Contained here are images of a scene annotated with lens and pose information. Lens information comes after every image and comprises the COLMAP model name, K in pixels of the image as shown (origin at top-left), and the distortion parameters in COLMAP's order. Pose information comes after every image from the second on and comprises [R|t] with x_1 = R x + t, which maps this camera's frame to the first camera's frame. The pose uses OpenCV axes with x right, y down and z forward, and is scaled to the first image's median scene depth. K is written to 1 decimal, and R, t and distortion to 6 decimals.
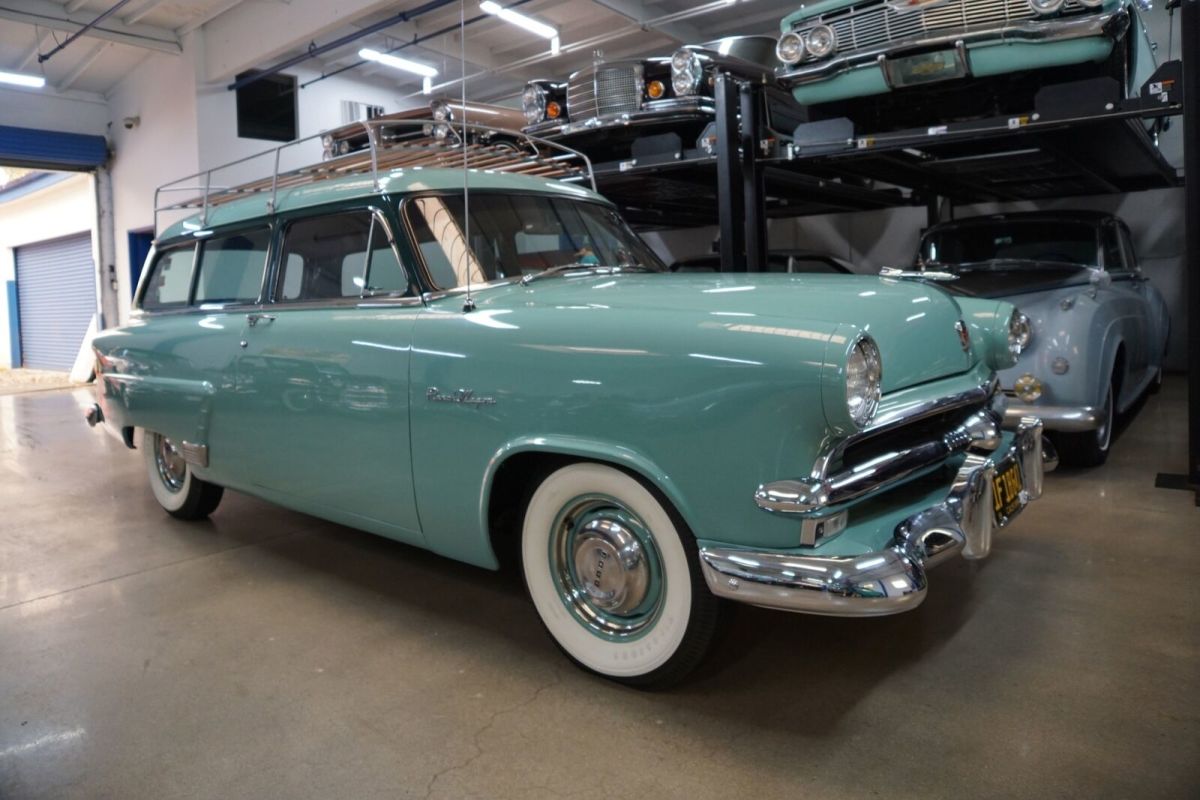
lens RADIAL K [[825.7, 0, 600.2], [0, 825.7, 323.1], [0, 0, 1]] dist [-0.142610, 0.103633]
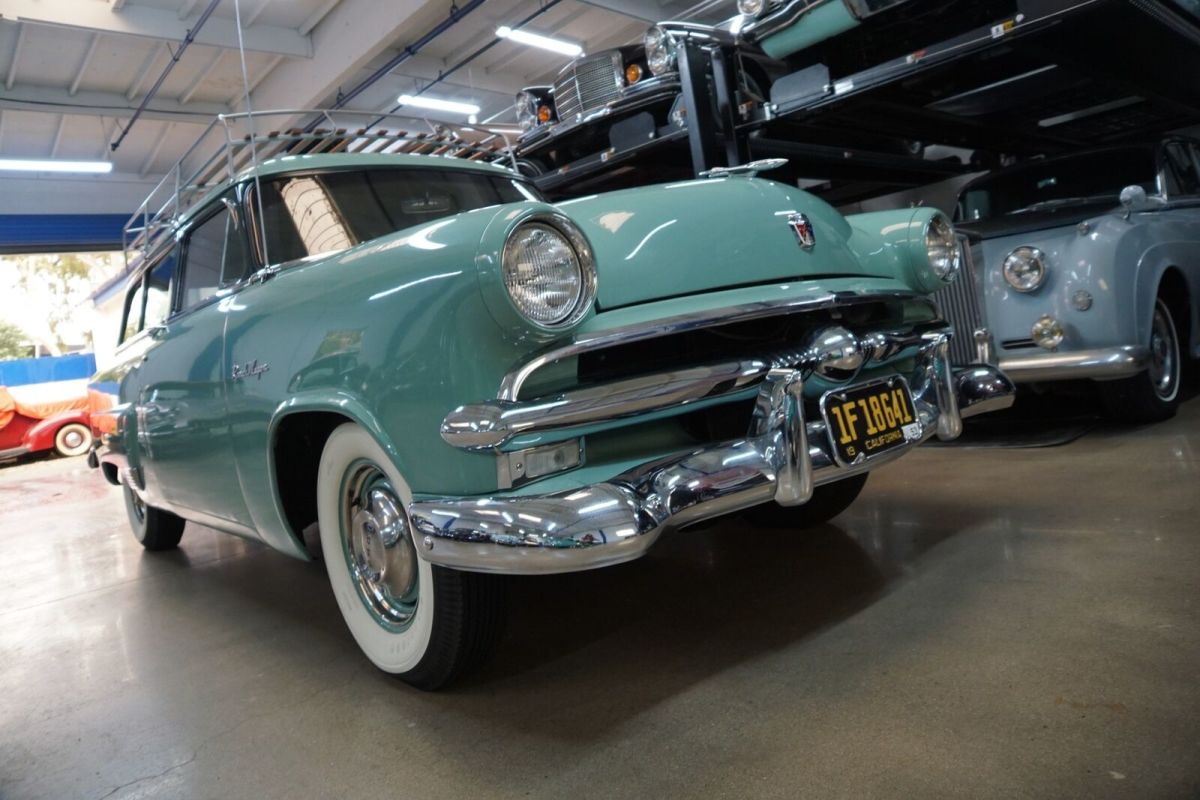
lens RADIAL K [[825.7, 0, 600.2], [0, 825.7, 323.1], [0, 0, 1]] dist [-0.142610, 0.103633]
pose [[0.981329, -0.106473, -0.160176, 0.156245], [0.098359, 0.993472, -0.057782, 0.054754], [0.165282, 0.040949, 0.985396, 0.073984]]
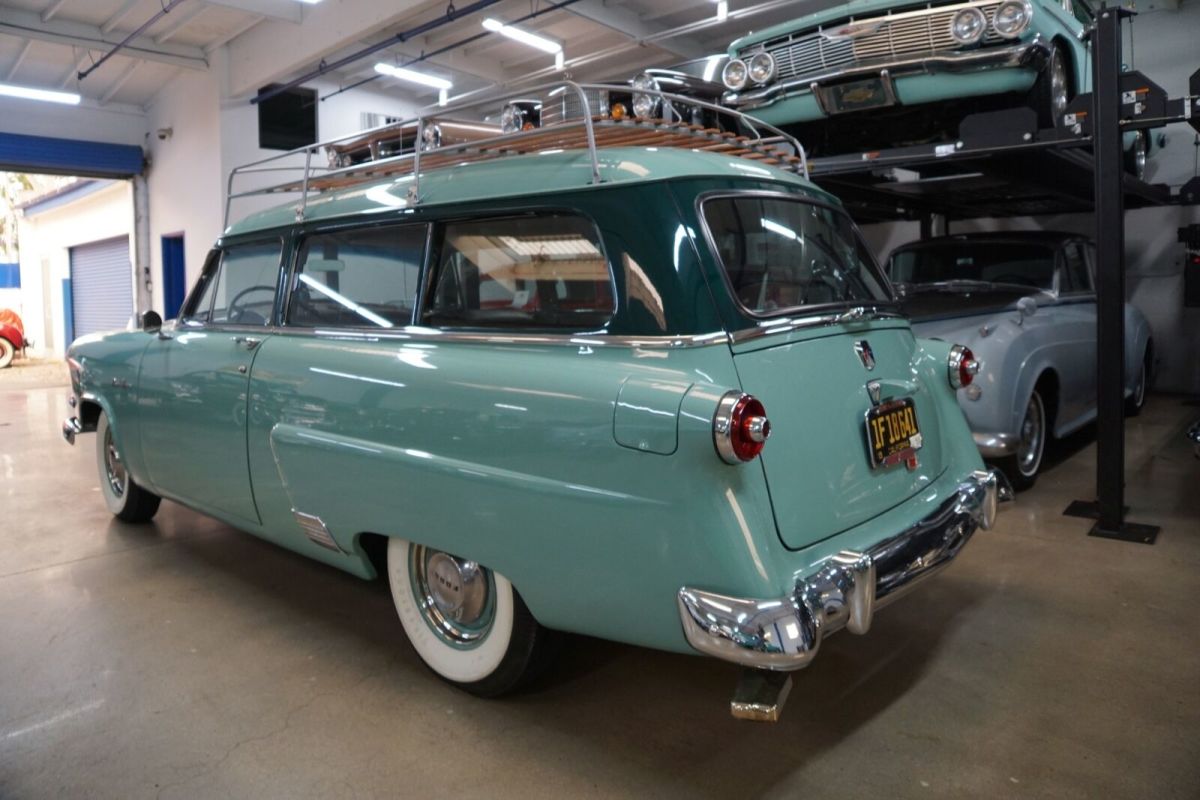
lens RADIAL K [[825.7, 0, 600.2], [0, 825.7, 323.1], [0, 0, 1]] dist [-0.142610, 0.103633]
pose [[0.997463, 0.017381, -0.069029, 0.125596], [-0.017375, 0.999849, 0.000691, -0.019318], [0.069030, 0.000510, 0.997614, -0.039132]]
